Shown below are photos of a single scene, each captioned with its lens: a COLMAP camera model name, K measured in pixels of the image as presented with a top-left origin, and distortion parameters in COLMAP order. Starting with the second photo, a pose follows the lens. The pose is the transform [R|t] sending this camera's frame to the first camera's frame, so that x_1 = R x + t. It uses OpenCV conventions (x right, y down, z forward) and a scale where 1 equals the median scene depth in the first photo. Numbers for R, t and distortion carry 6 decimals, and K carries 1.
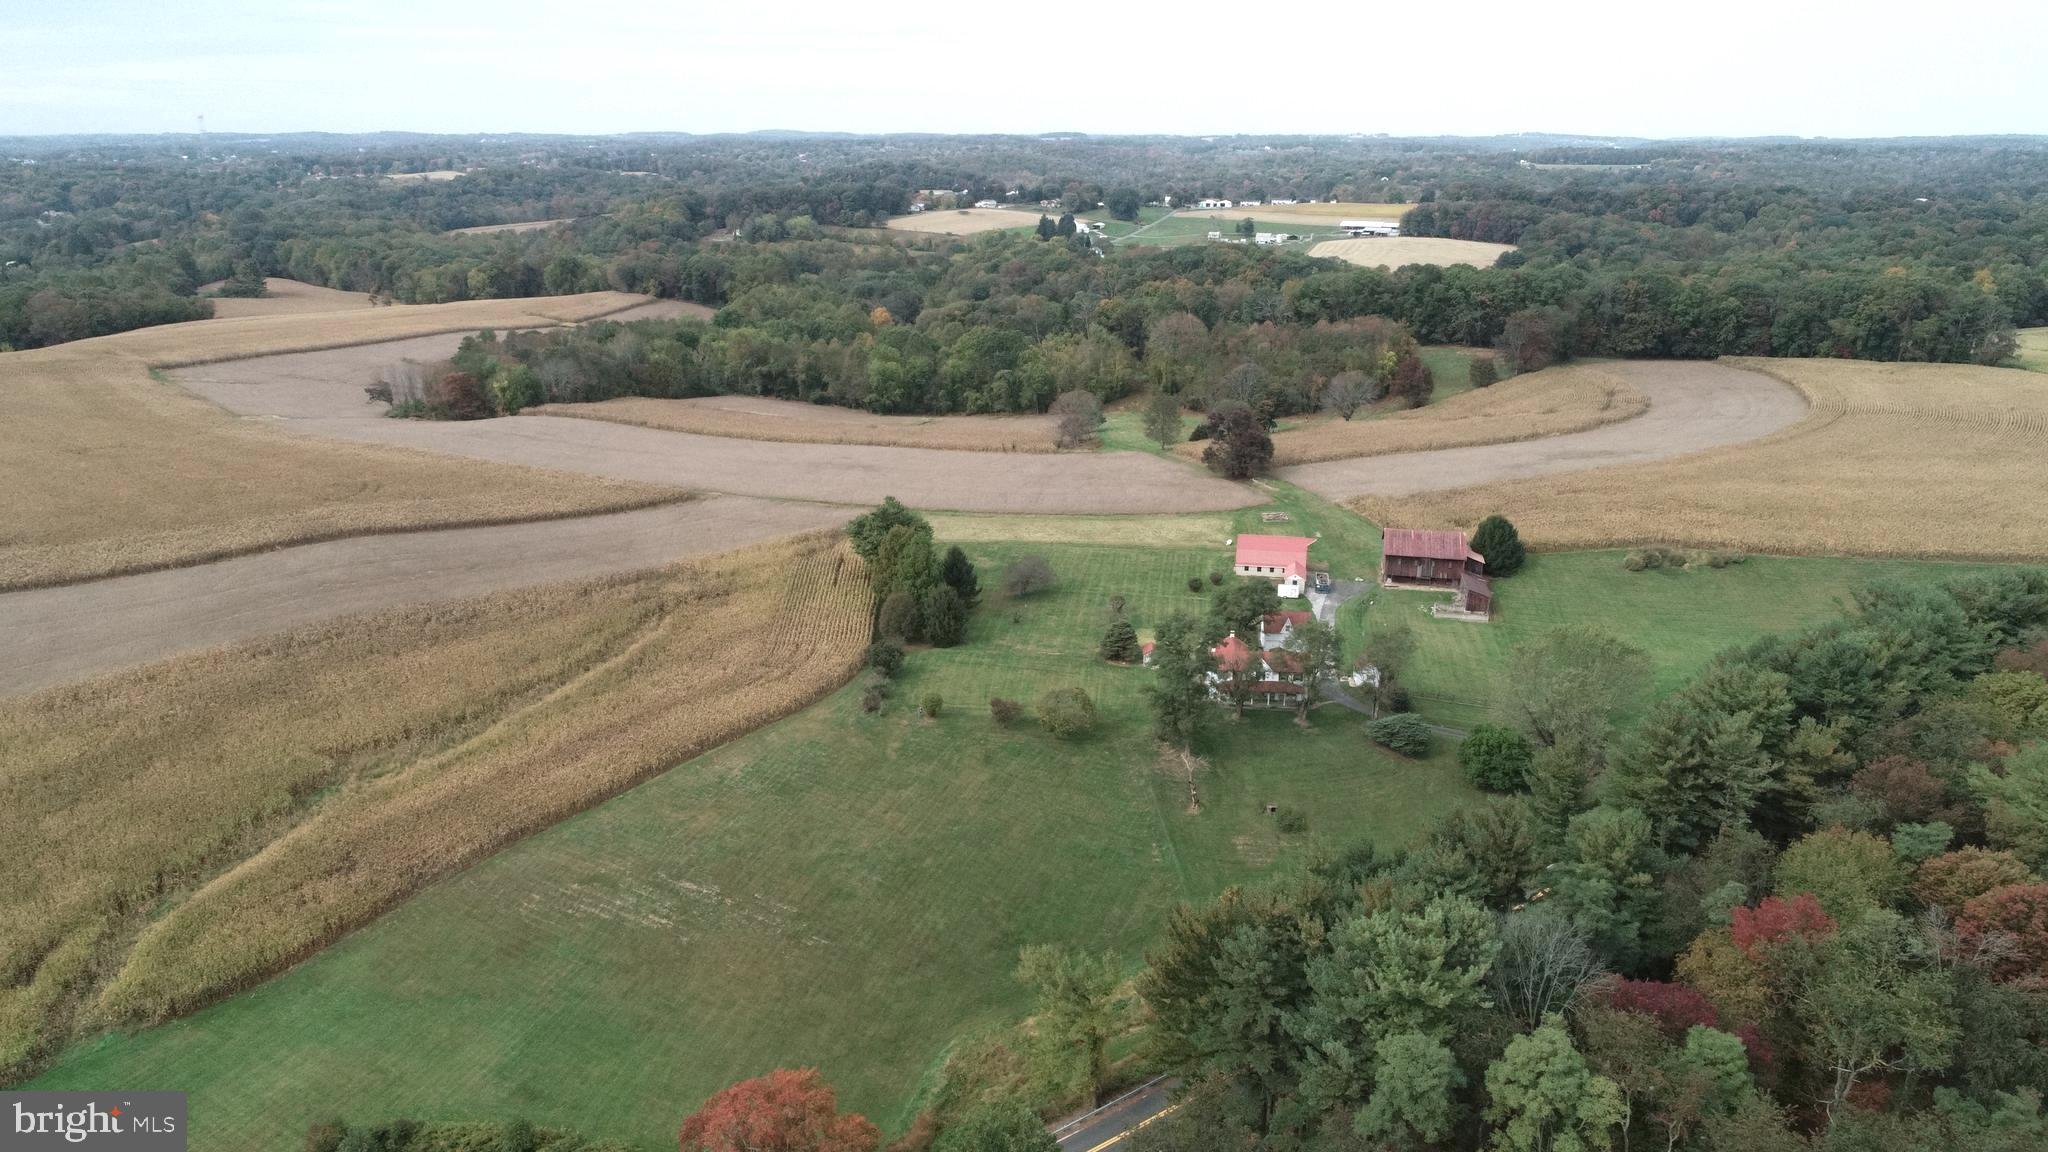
lens RADIAL K [[1369.6, 0, 1026.6], [0, 1369.6, 581.2], [0, 0, 1]] dist [-0.000262, -0.003069]
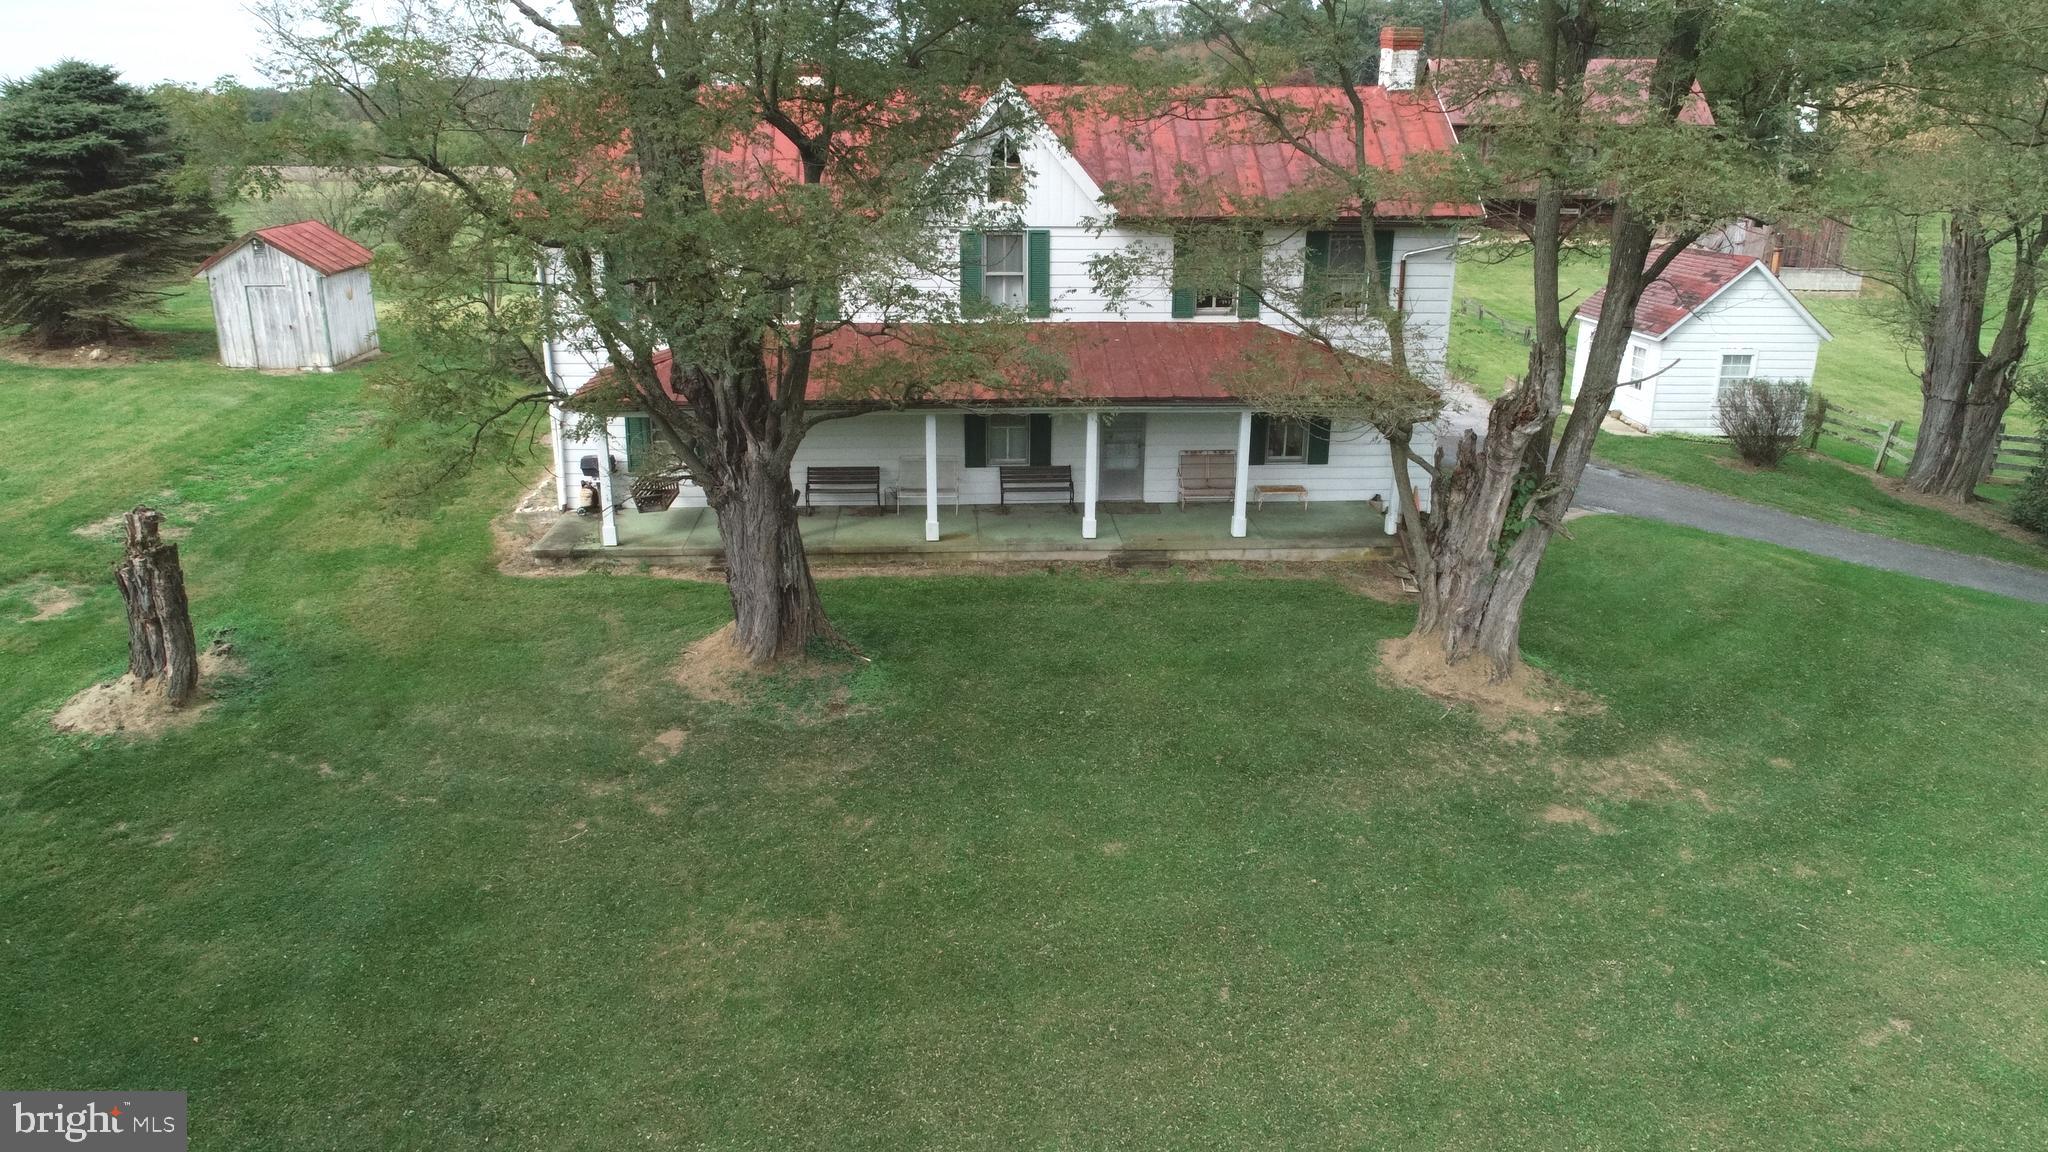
lens RADIAL K [[1369.6, 0, 1026.6], [0, 1369.6, 581.2], [0, 0, 1]] dist [-0.000262, -0.003069]
pose [[0.989521, -0.042949, 0.137852, 0.077494], [0.042150, 0.999073, 0.008709, 0.045578], [-0.138098, -0.002808, 0.990415, 0.442296]]
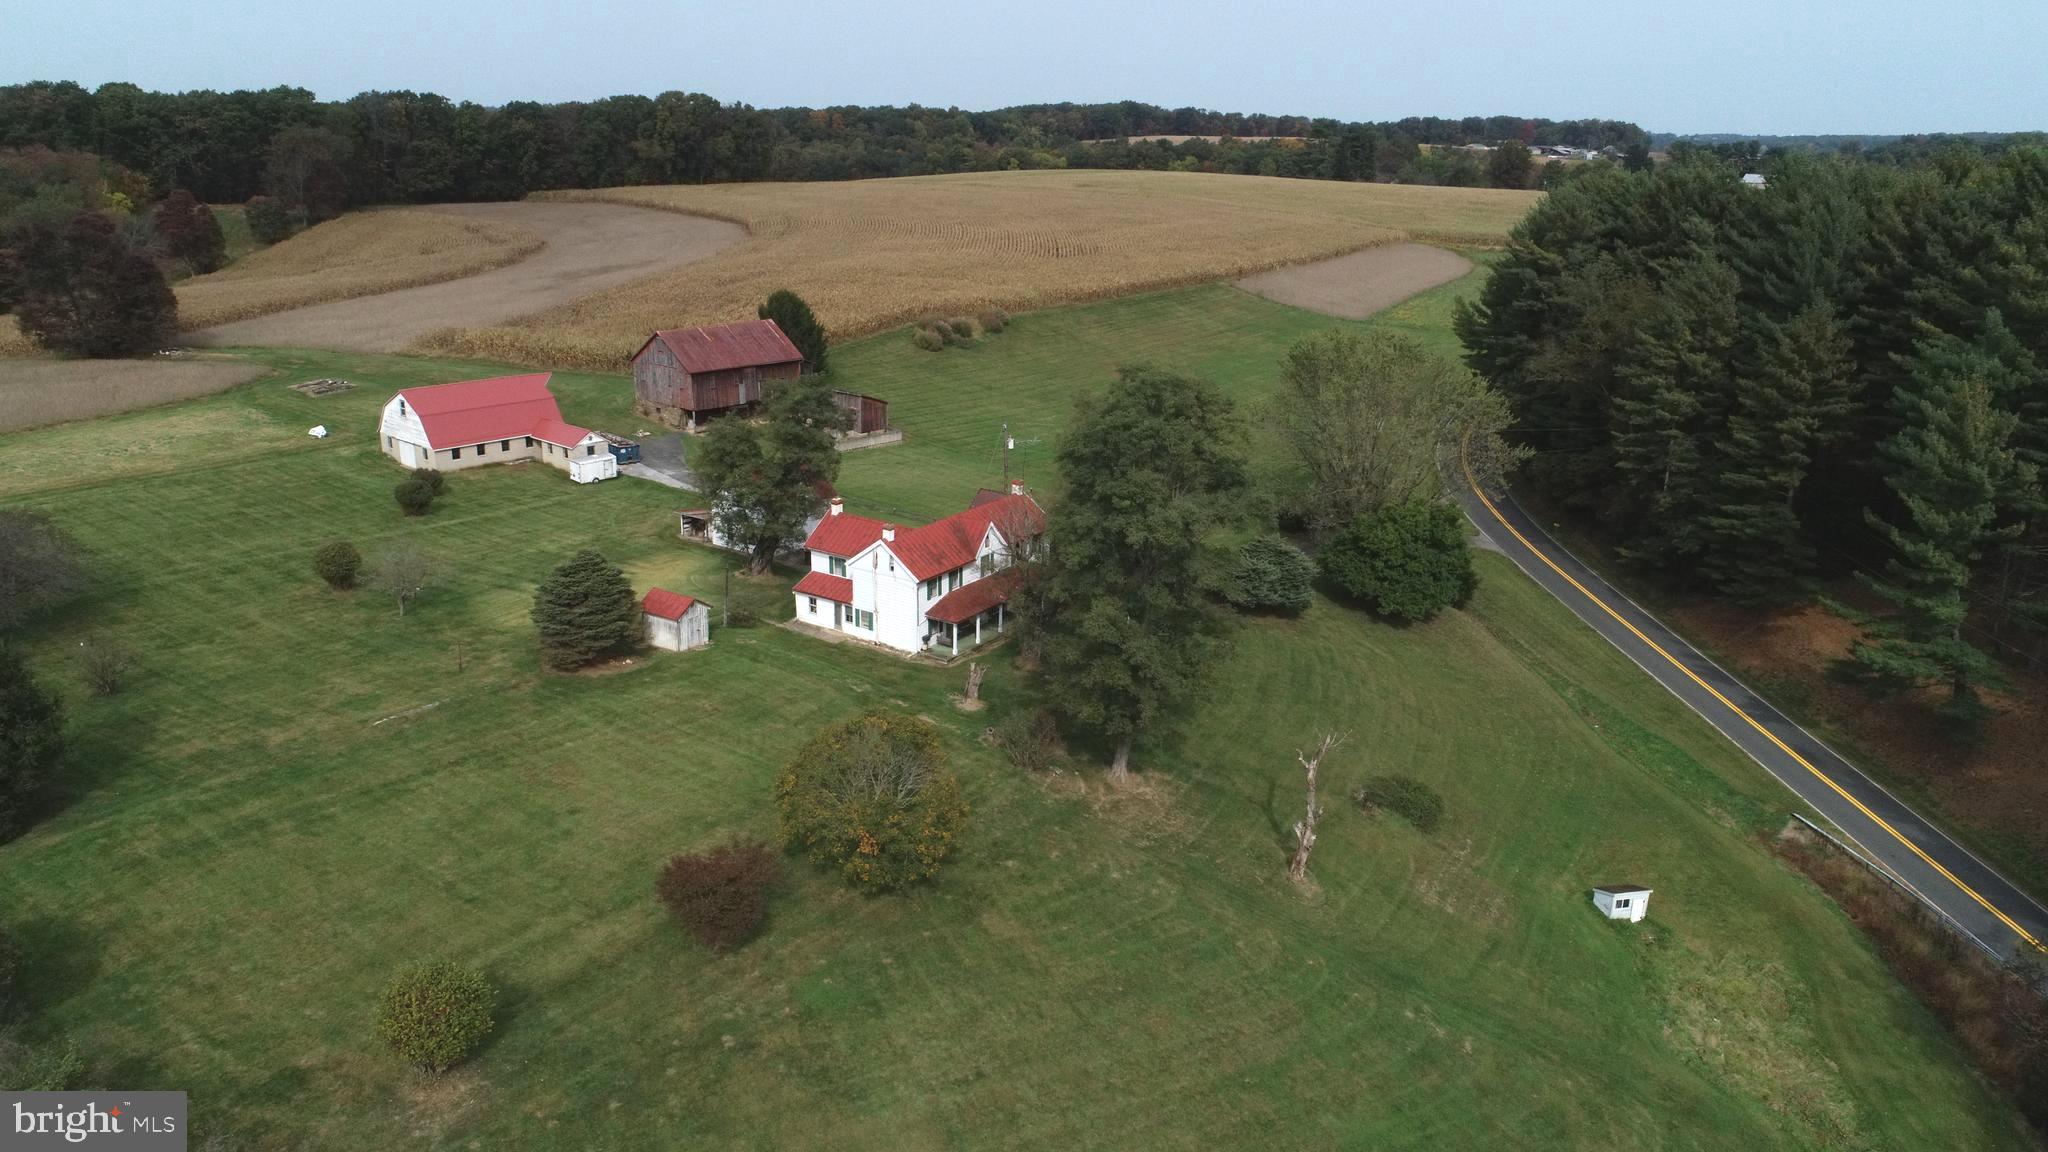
lens RADIAL K [[1369.6, 0, 1026.6], [0, 1369.6, 581.2], [0, 0, 1]] dist [-0.000262, -0.003069]
pose [[0.495461, -0.262159, 0.828125, -0.088054], [0.249469, 0.956151, 0.153432, 0.005767], [-0.832036, 0.130572, 0.539136, 0.374068]]
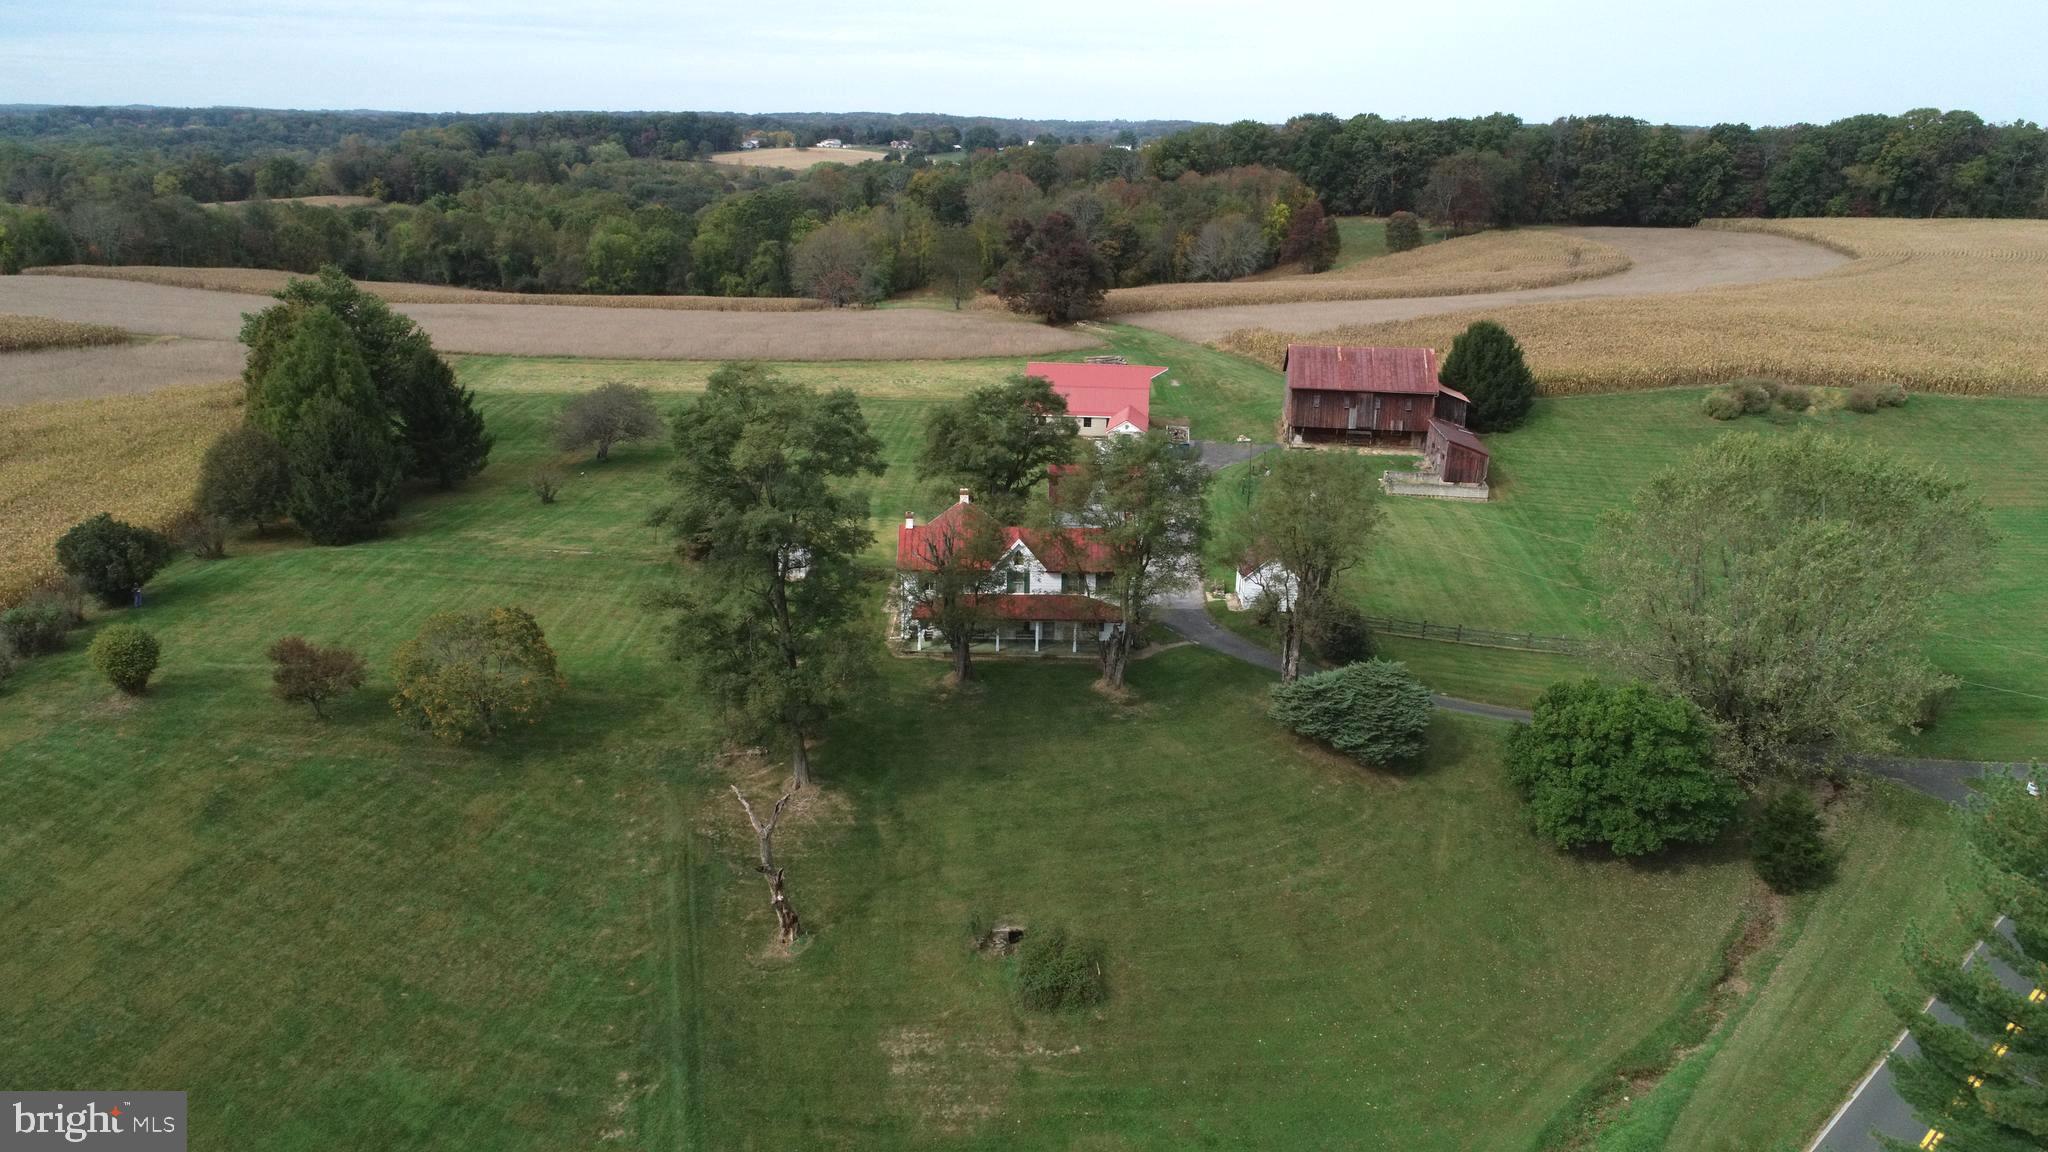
lens RADIAL K [[1369.6, 0, 1026.6], [0, 1369.6, 581.2], [0, 0, 1]] dist [-0.000262, -0.003069]
pose [[0.996533, -0.013056, 0.082172, 0.068556], [0.012780, 0.999911, 0.003881, 0.033107], [-0.082216, -0.002817, 0.996611, 0.287216]]
